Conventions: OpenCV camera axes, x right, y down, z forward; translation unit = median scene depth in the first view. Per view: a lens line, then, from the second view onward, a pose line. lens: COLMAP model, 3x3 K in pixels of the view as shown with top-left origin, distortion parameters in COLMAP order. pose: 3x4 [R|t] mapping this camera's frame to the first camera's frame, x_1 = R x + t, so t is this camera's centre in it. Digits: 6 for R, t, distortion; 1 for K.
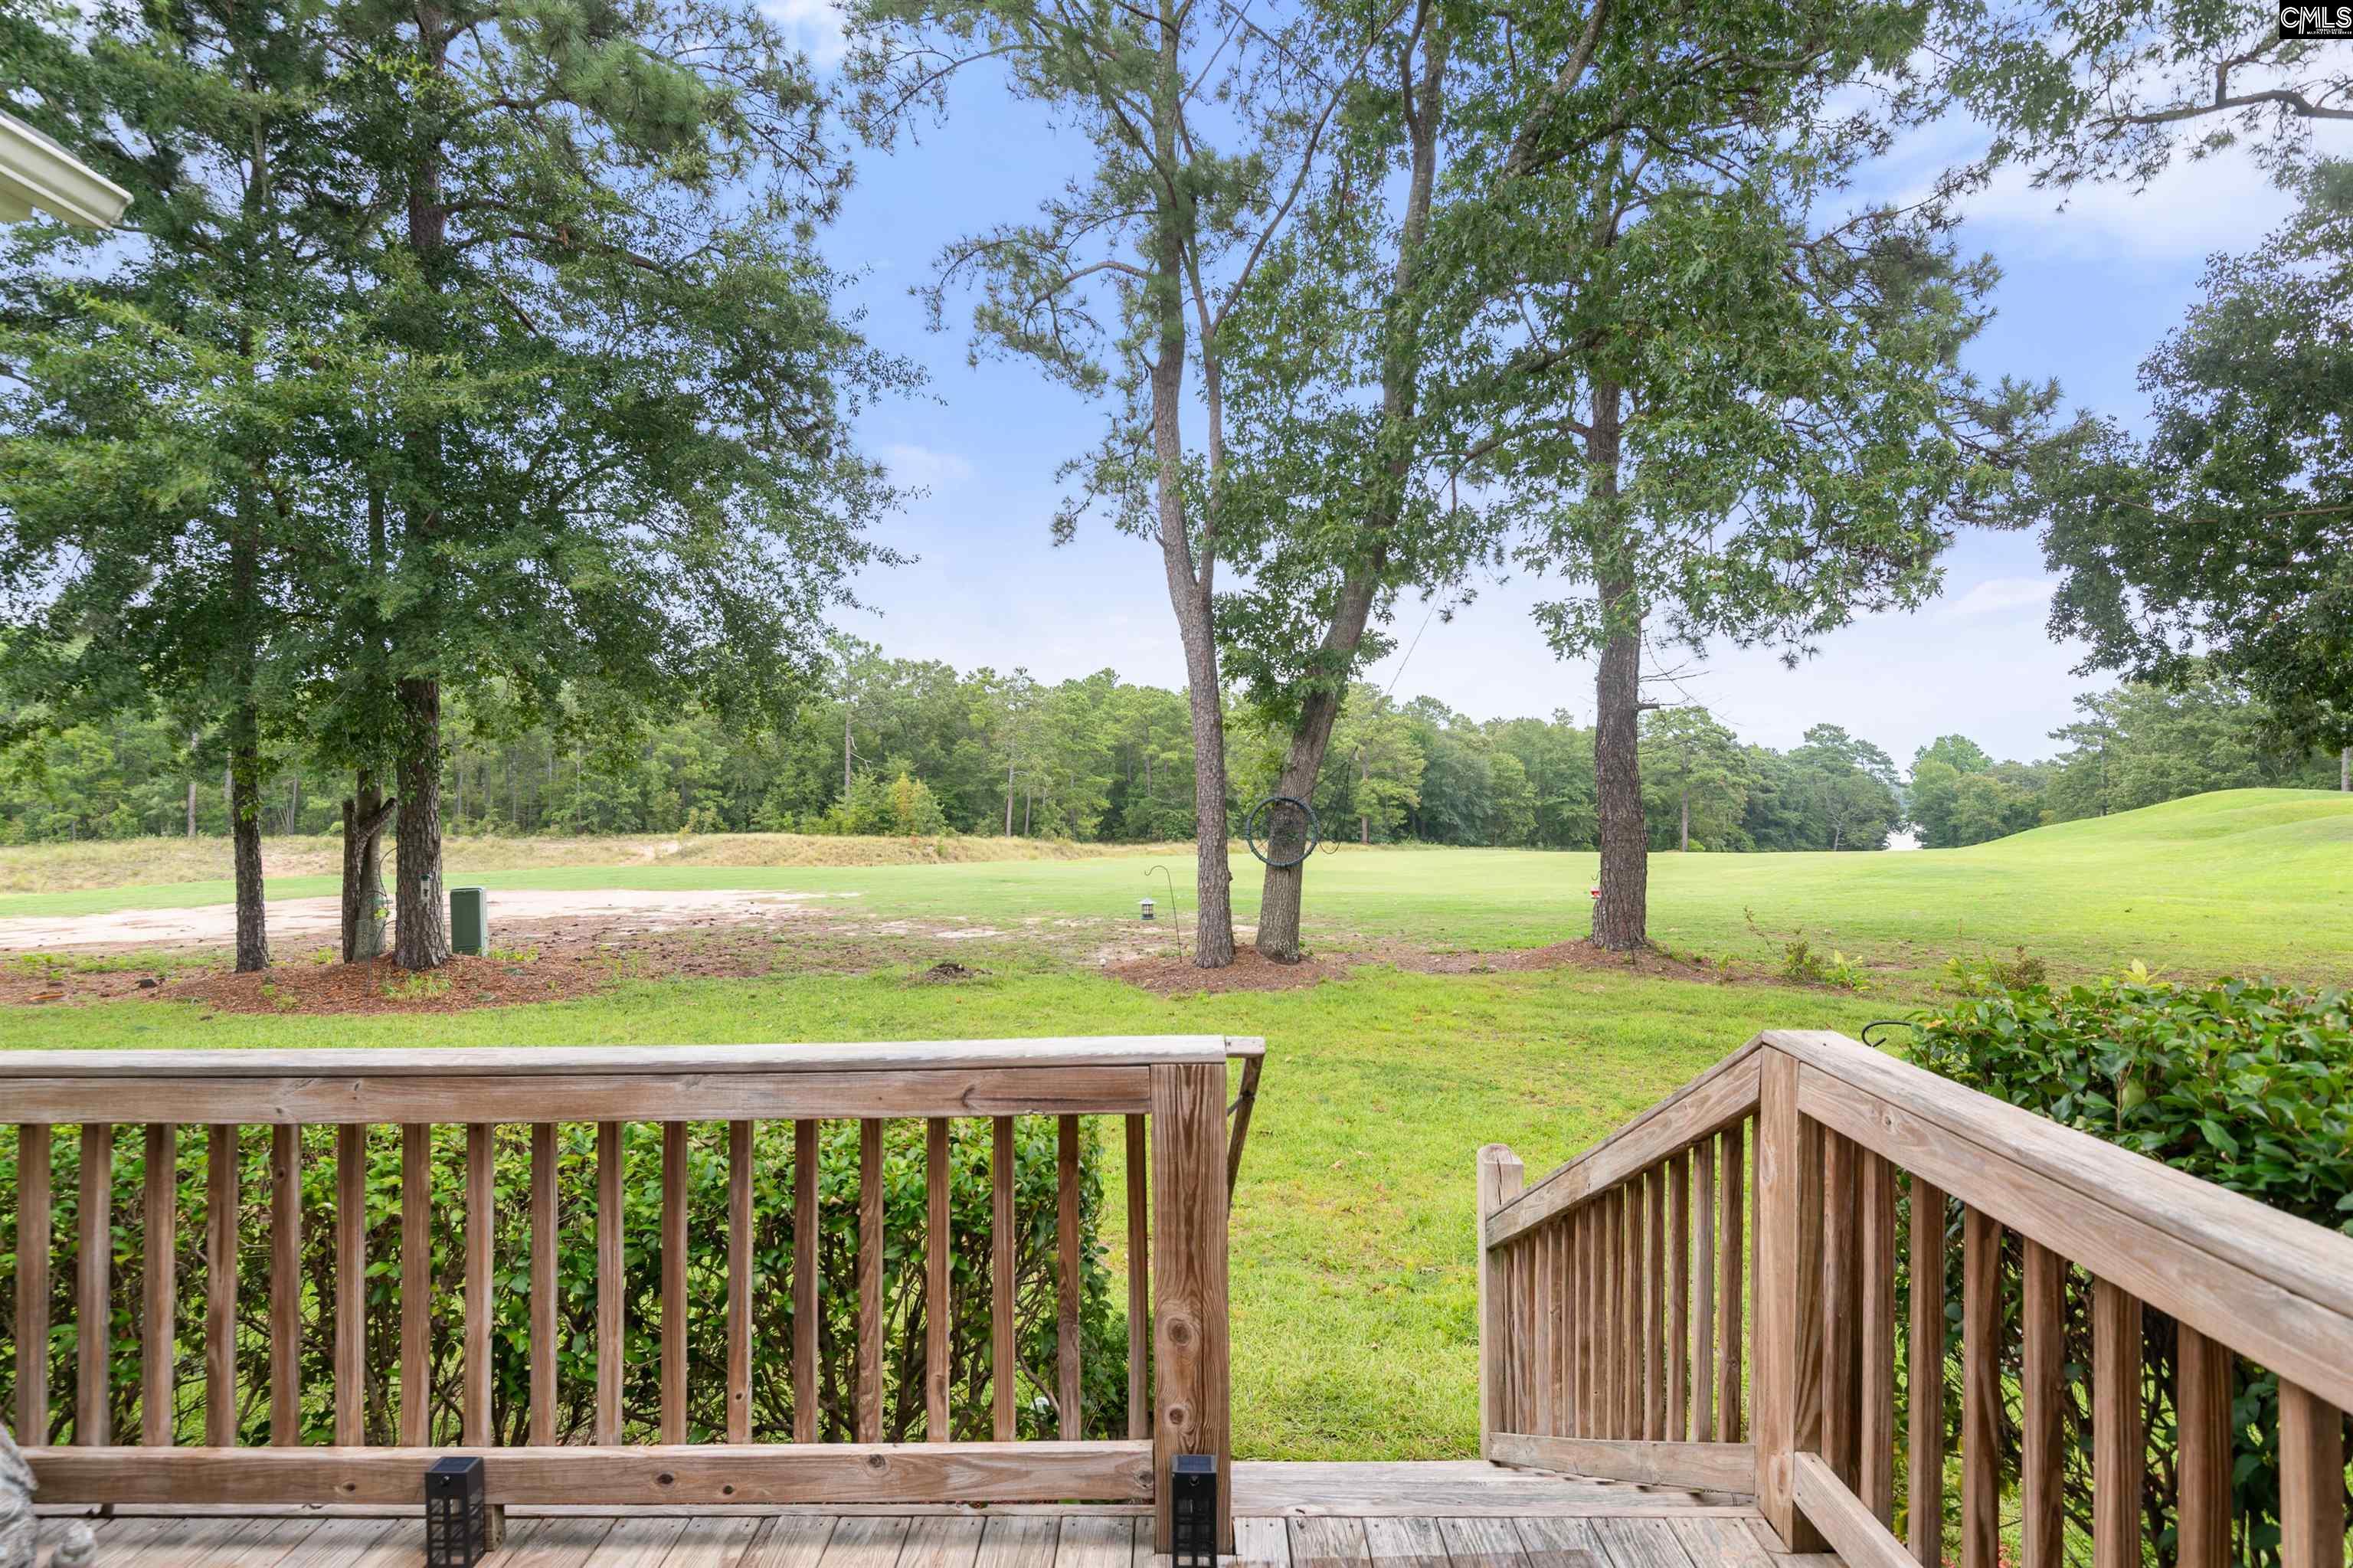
lens RADIAL K [[1138.1, 0, 1176.6], [0, 1138.1, 788.9], [0, 0, 1]] dist [-0.005307, -0.002500]
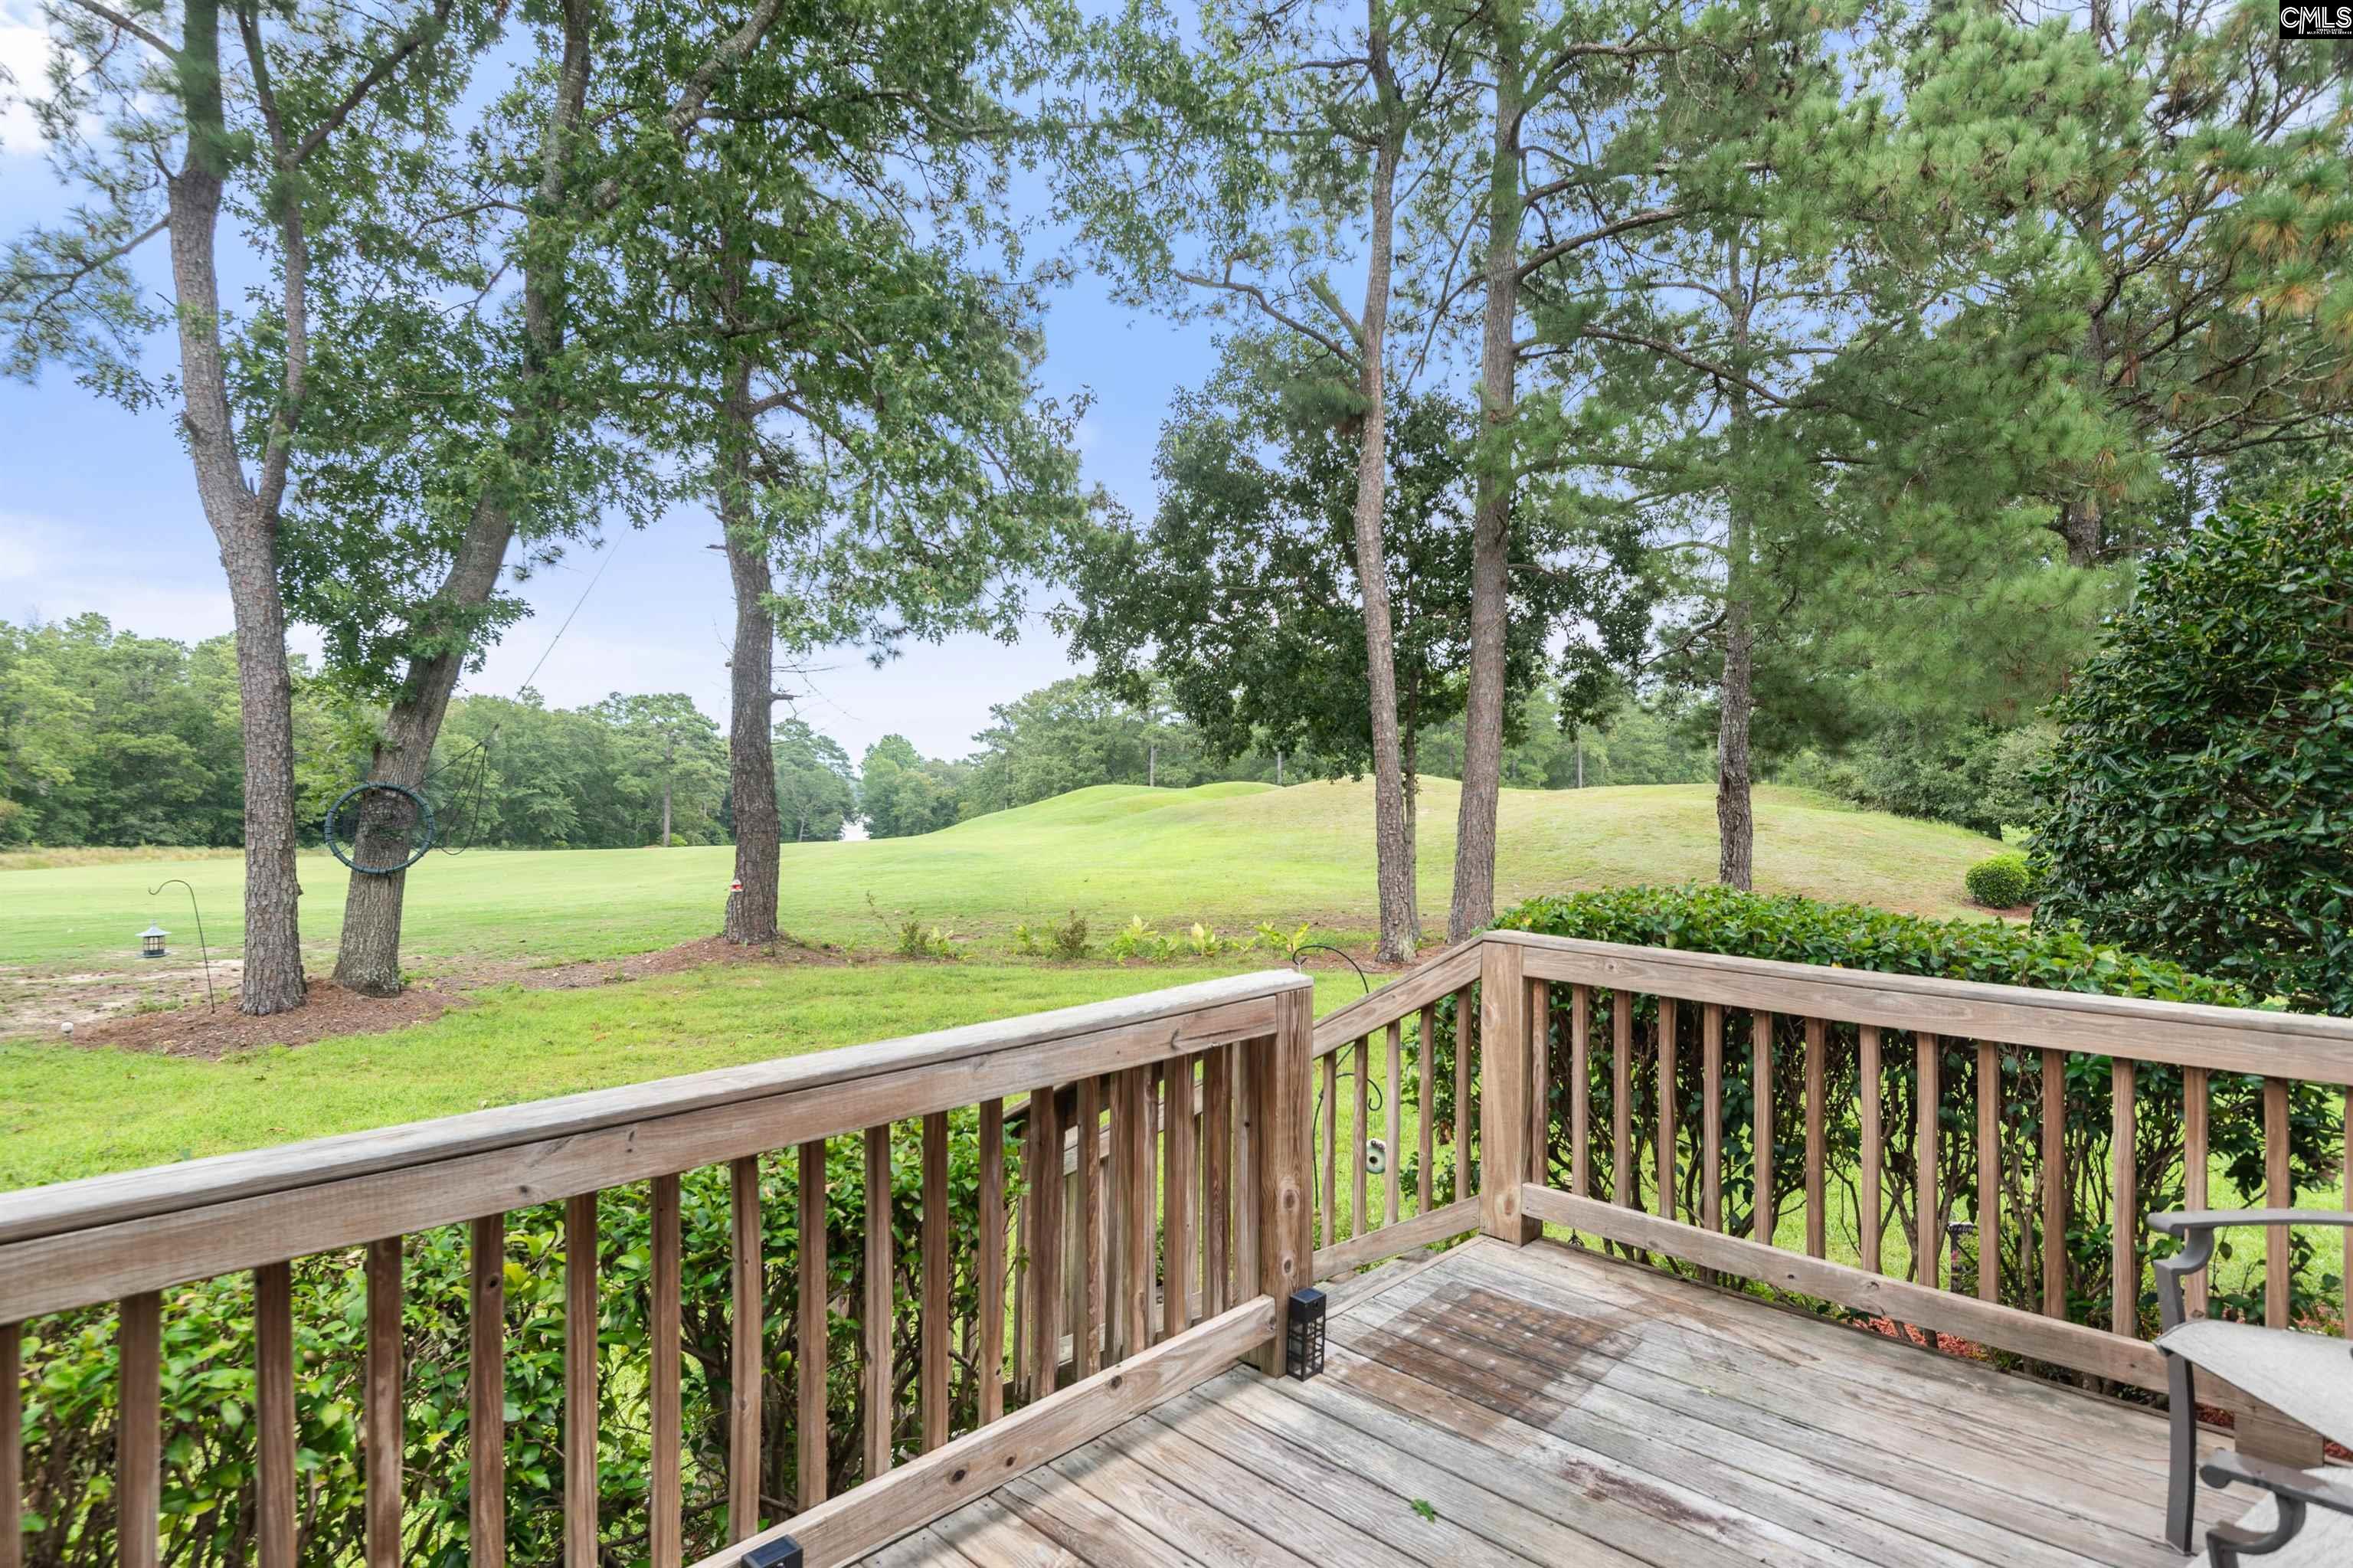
lens RADIAL K [[1219.5, 0, 1180.6], [0, 1219.5, 794.5], [0, 0, 1]] dist [0.006466, 0.000904]
pose [[0.668570, 0.002229, 0.743646, -0.148558], [-0.010522, 0.999924, 0.006462, 0.002227], [-0.743574, -0.012145, 0.668543, 0.024714]]
